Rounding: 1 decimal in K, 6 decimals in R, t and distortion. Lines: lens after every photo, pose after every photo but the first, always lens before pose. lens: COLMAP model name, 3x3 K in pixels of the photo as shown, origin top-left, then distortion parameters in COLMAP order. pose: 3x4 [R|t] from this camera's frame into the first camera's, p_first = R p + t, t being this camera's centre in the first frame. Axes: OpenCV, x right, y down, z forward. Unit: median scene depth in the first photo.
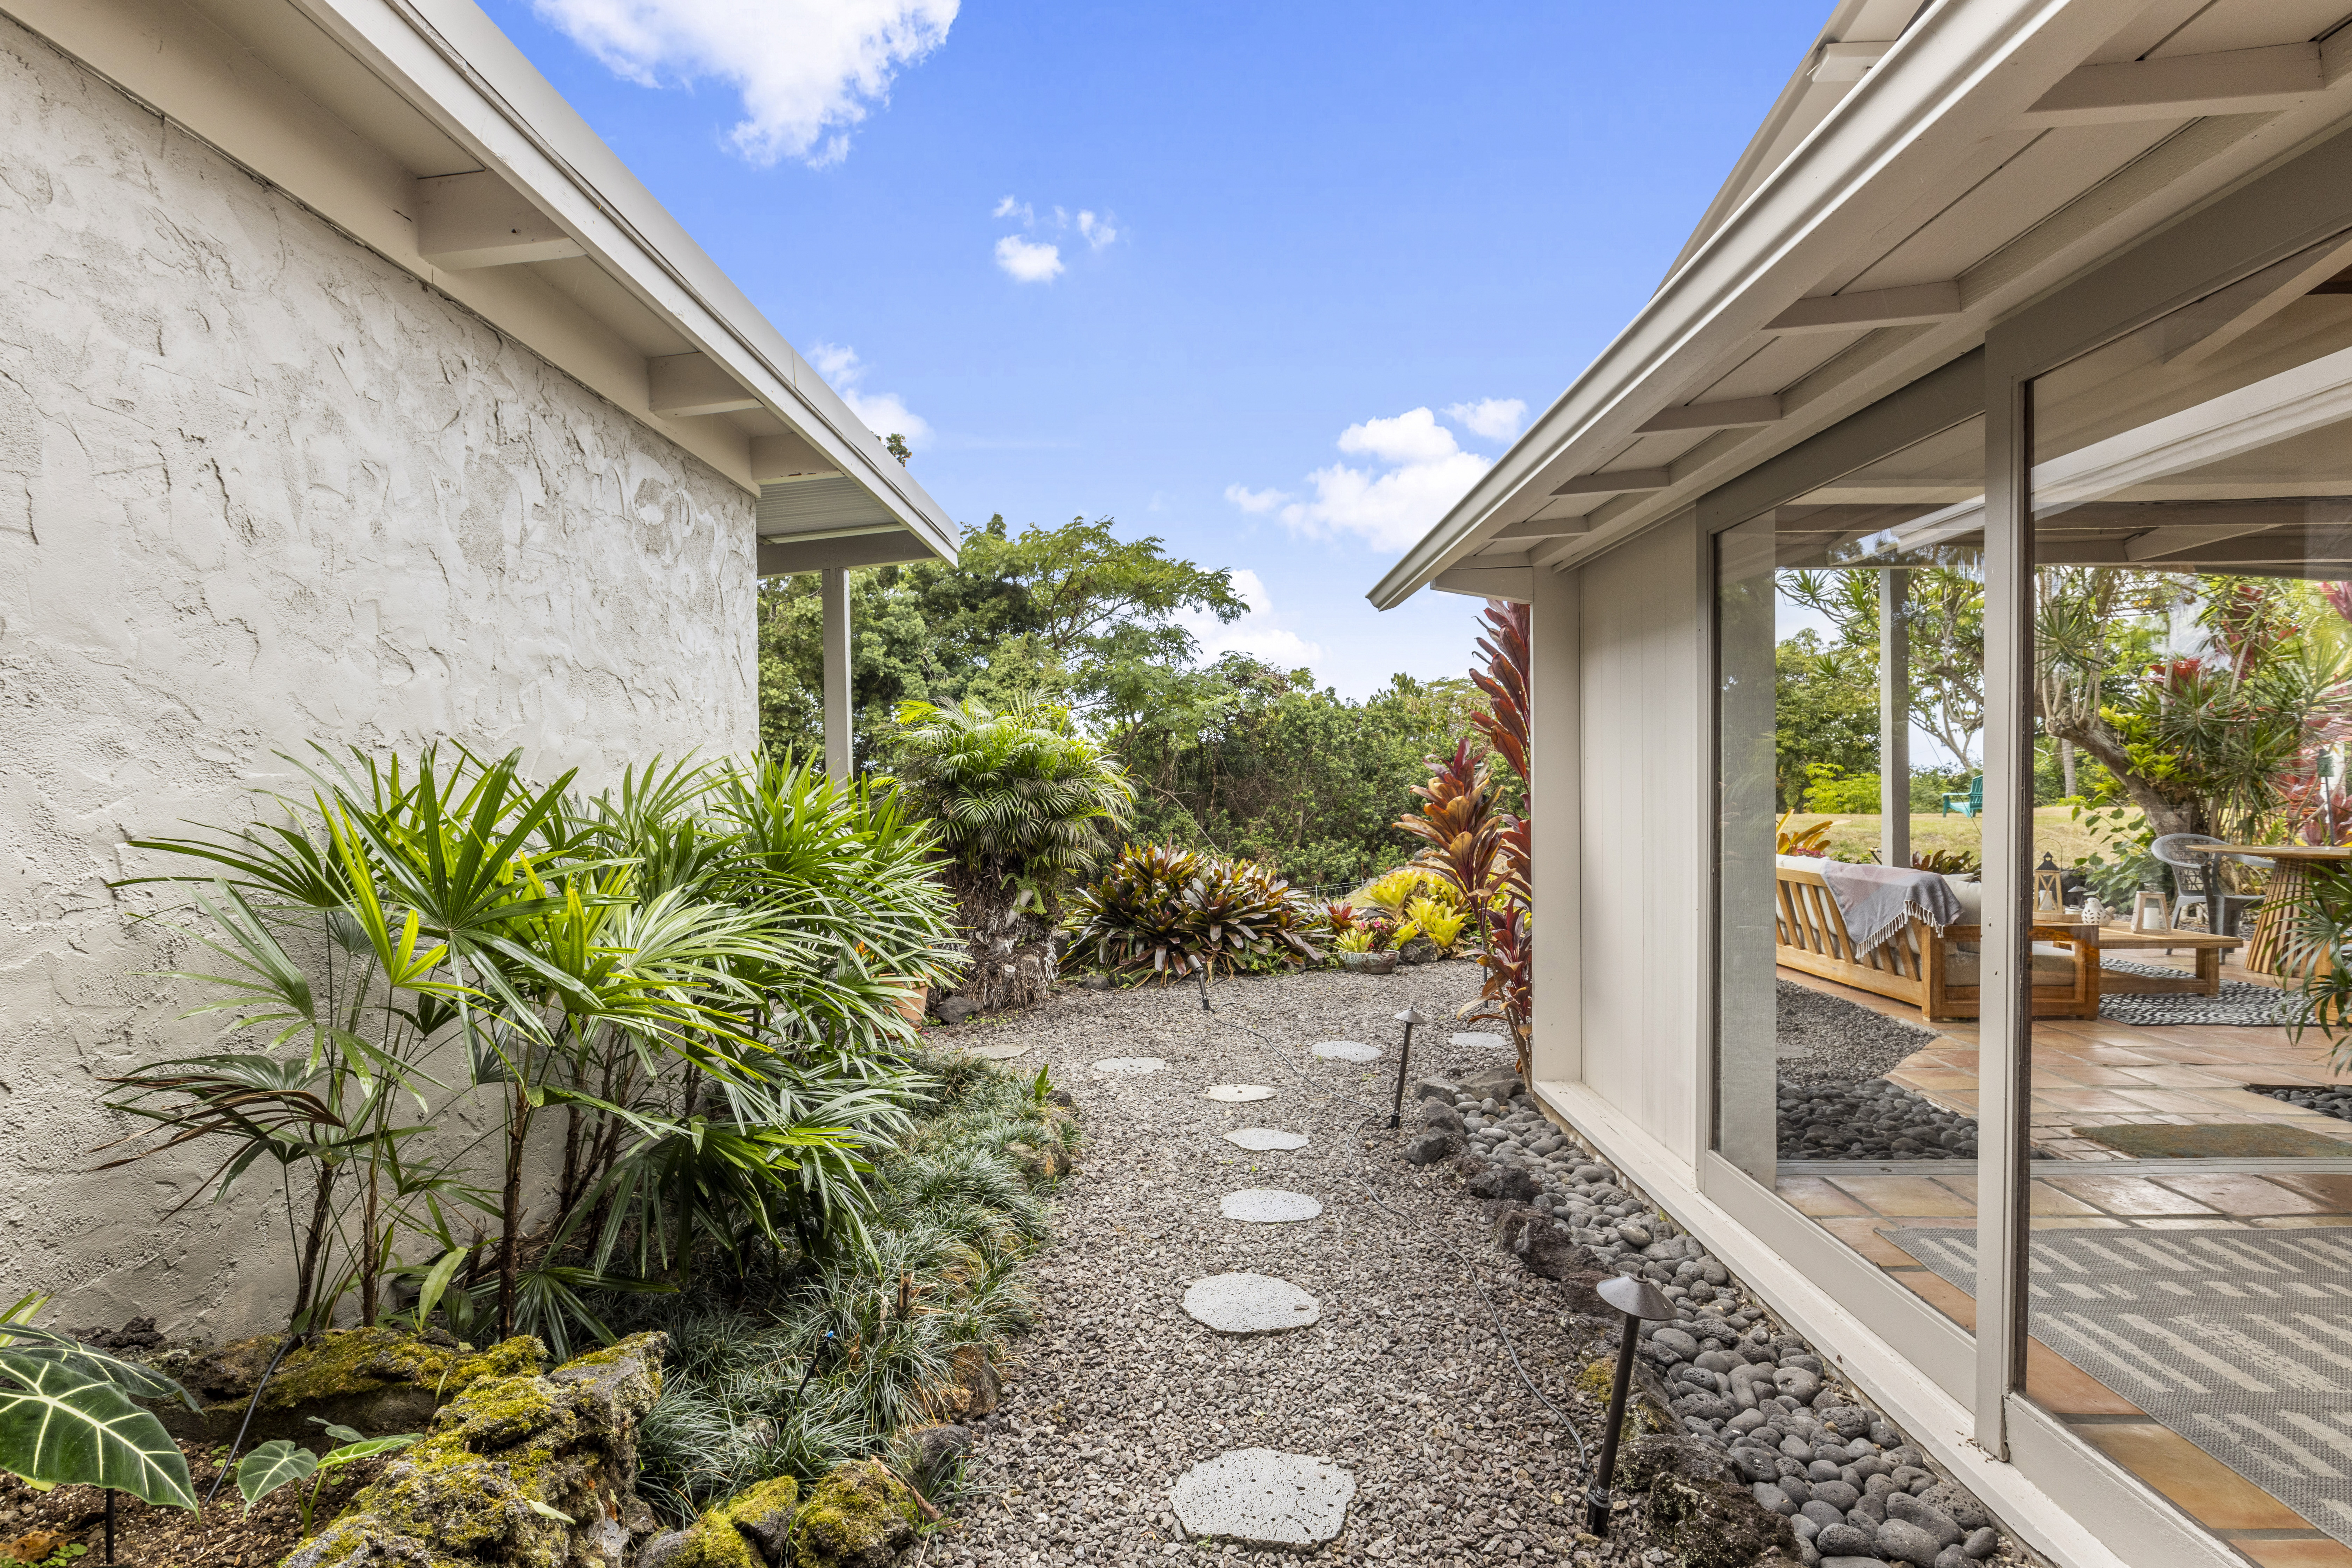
lens RADIAL K [[1098.0, 0, 1176.0], [0, 1098.0, 784.0], [0, 0, 1]] dist [0.002920, 0.000924]
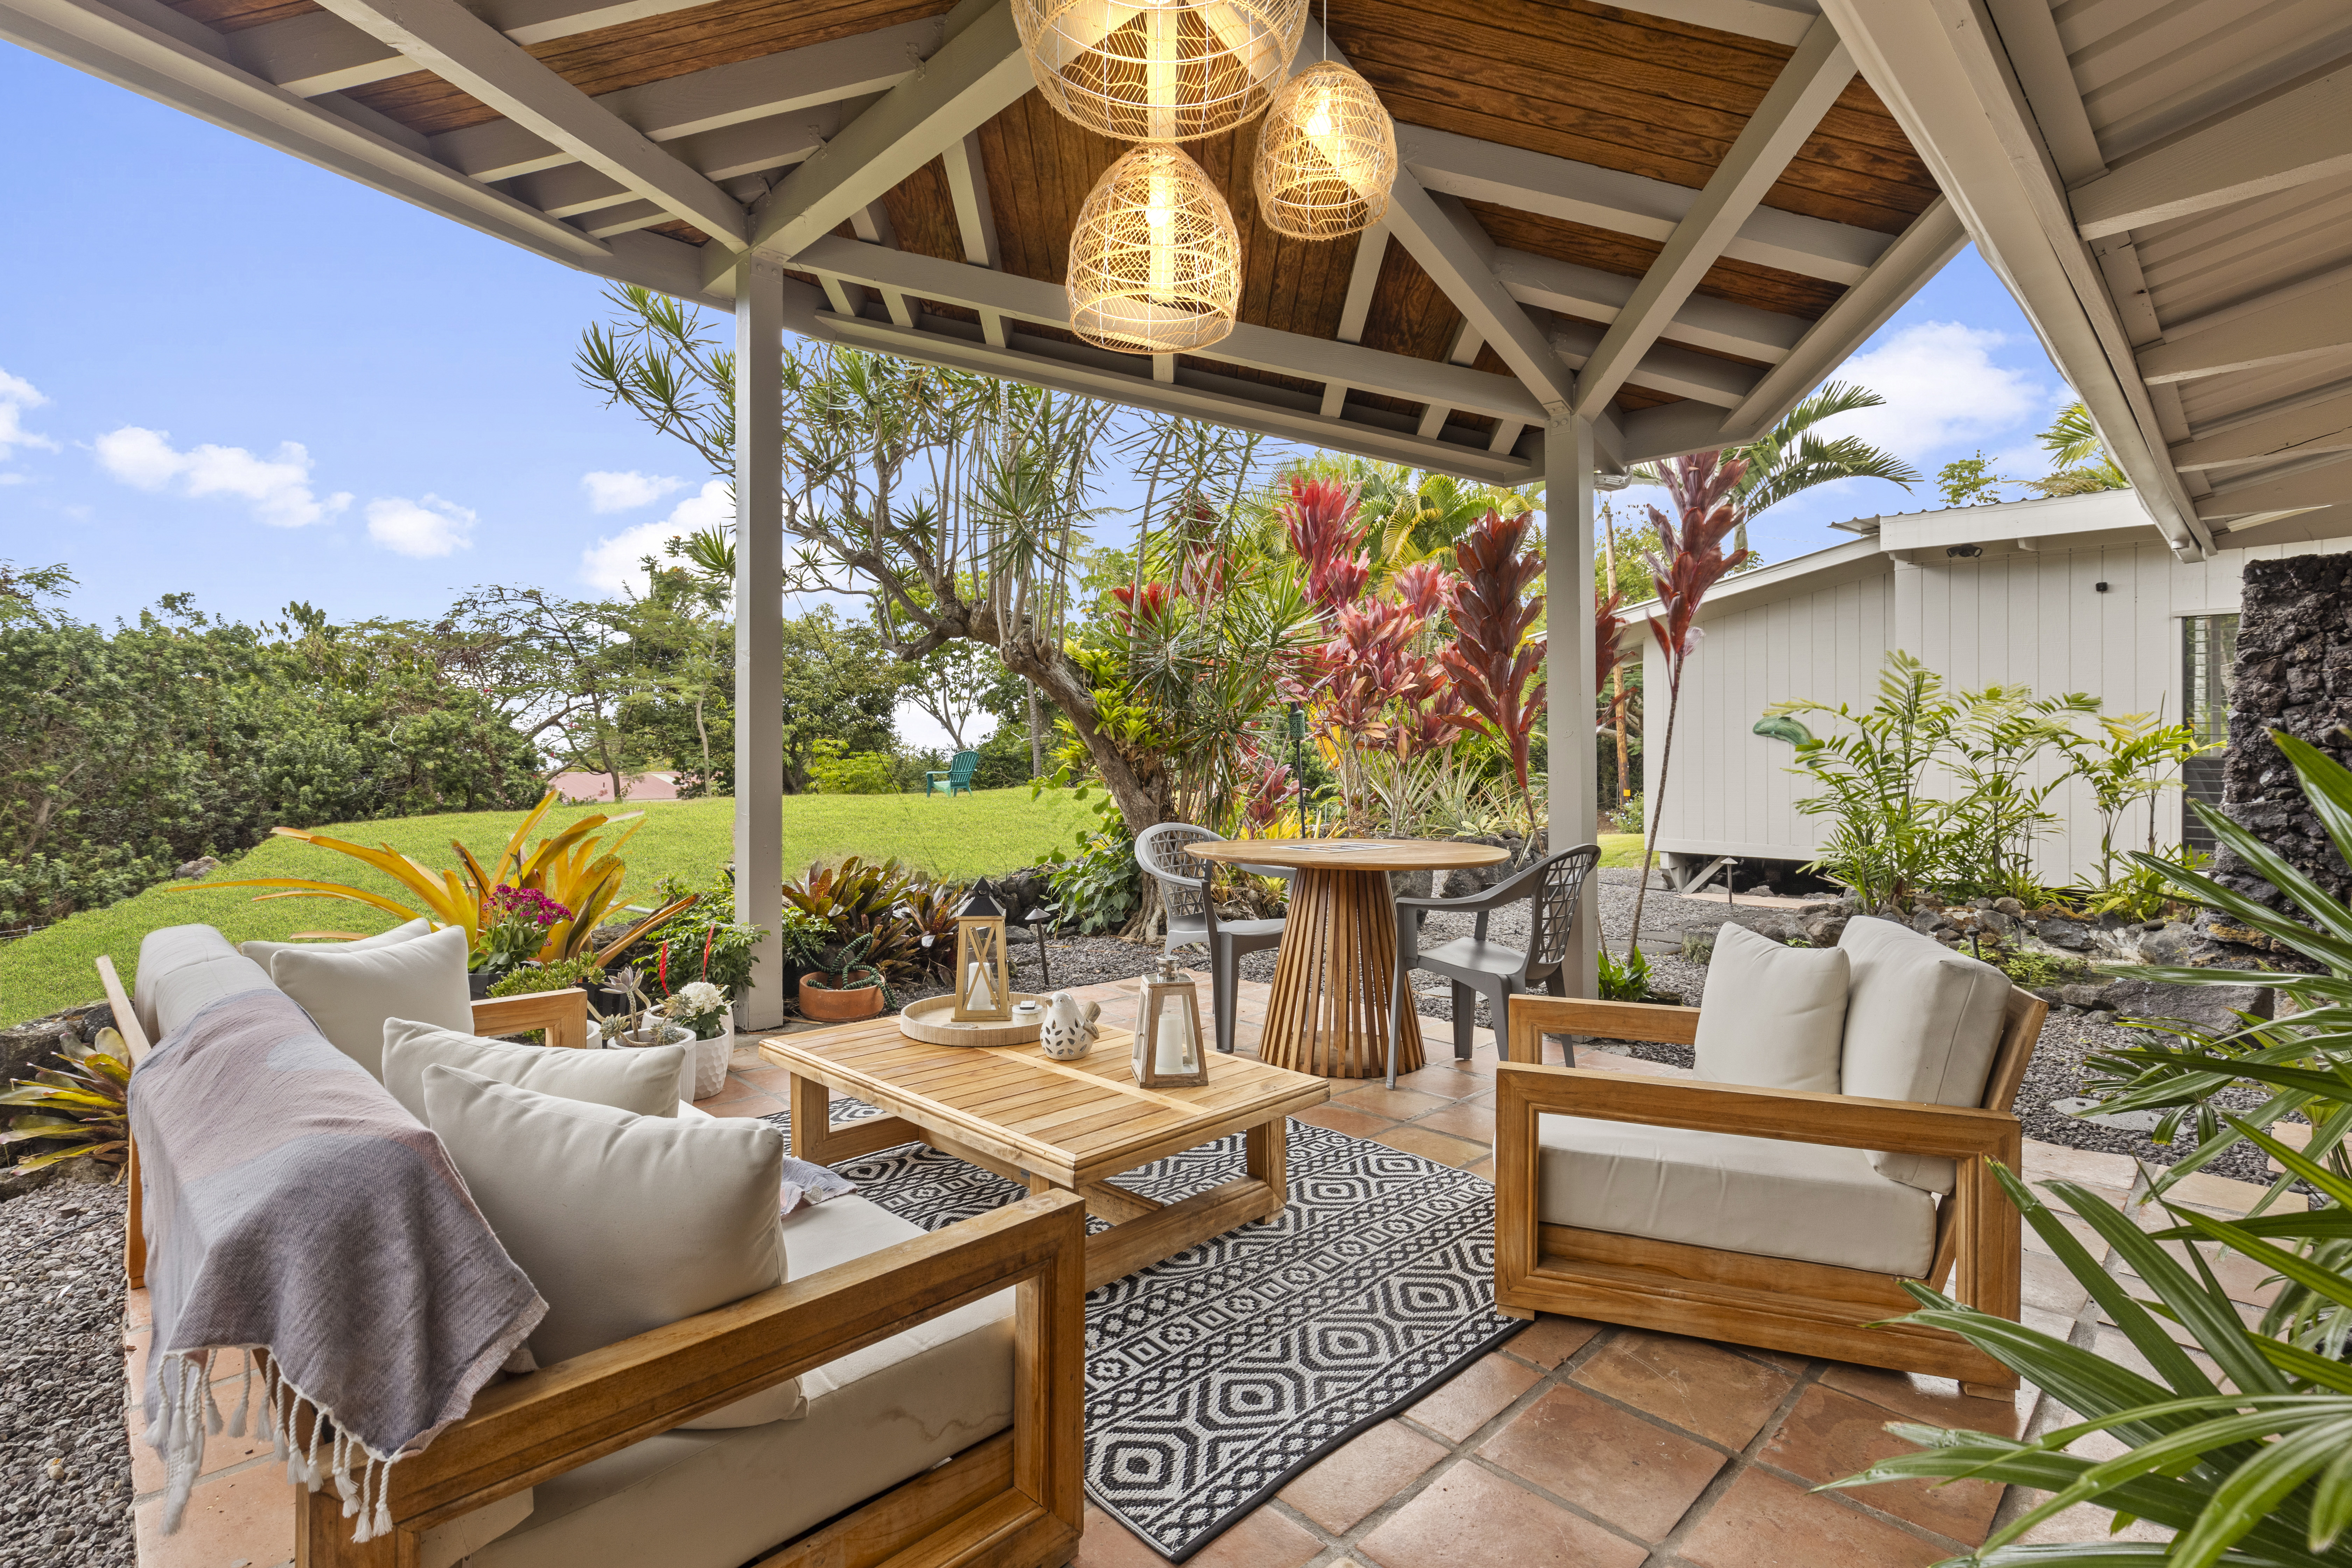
lens RADIAL K [[1098.0, 0, 1176.0], [0, 1098.0, 784.0], [0, 0, 1]] dist [0.002920, 0.000924]
pose [[0.692178, -0.004710, 0.721712, 0.377120], [-0.006569, 0.999896, 0.012826, 0.011966], [-0.721697, -0.013619, 0.692075, 0.455179]]
